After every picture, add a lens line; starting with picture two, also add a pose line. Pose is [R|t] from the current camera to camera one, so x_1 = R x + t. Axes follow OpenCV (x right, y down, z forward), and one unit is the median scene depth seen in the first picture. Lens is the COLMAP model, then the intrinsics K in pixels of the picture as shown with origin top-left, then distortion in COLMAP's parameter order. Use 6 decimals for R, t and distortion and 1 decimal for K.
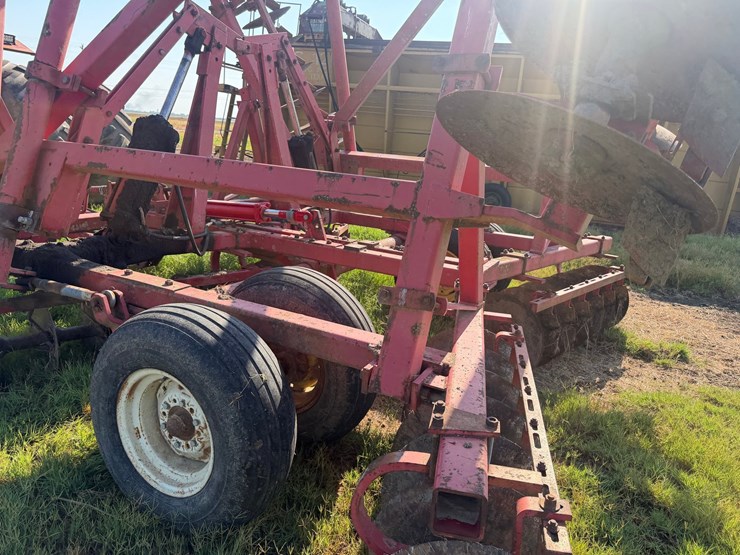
lens RADIAL K [[528.1, 0, 365.9], [0, 528.1, 274.5], [0, 0, 1]] dist [0.000666, -0.005164]
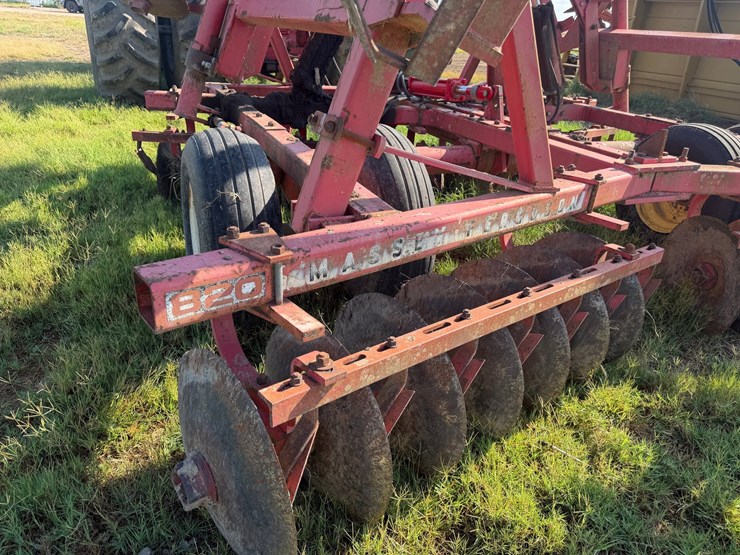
lens RADIAL K [[519.9, 0, 368.3], [0, 519.9, 286.5], [0, 0, 1]] dist [0.003686, 0.000857]
pose [[0.774191, 0.259952, -0.577108, 0.365595], [-0.164564, 0.963083, 0.213046, 0.057067], [0.611185, -0.069967, 0.788389, 0.177210]]
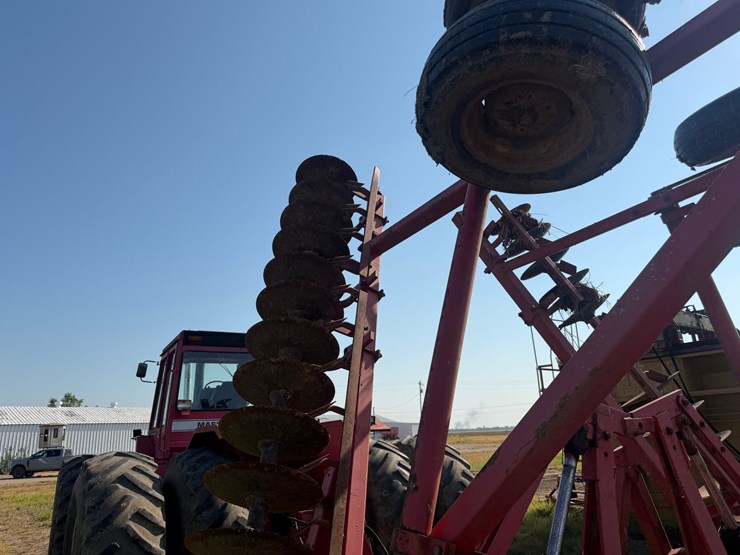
lens RADIAL K [[517.4, 0, 370.0], [0, 517.4, 277.5], [0, 0, 1]] dist [0.062470, -0.073405]
pose [[0.833185, -0.273231, -0.480779, -0.147180], [-0.027520, 0.847845, -0.529530, -0.234655], [0.552310, 0.454427, 0.698892, 0.201247]]
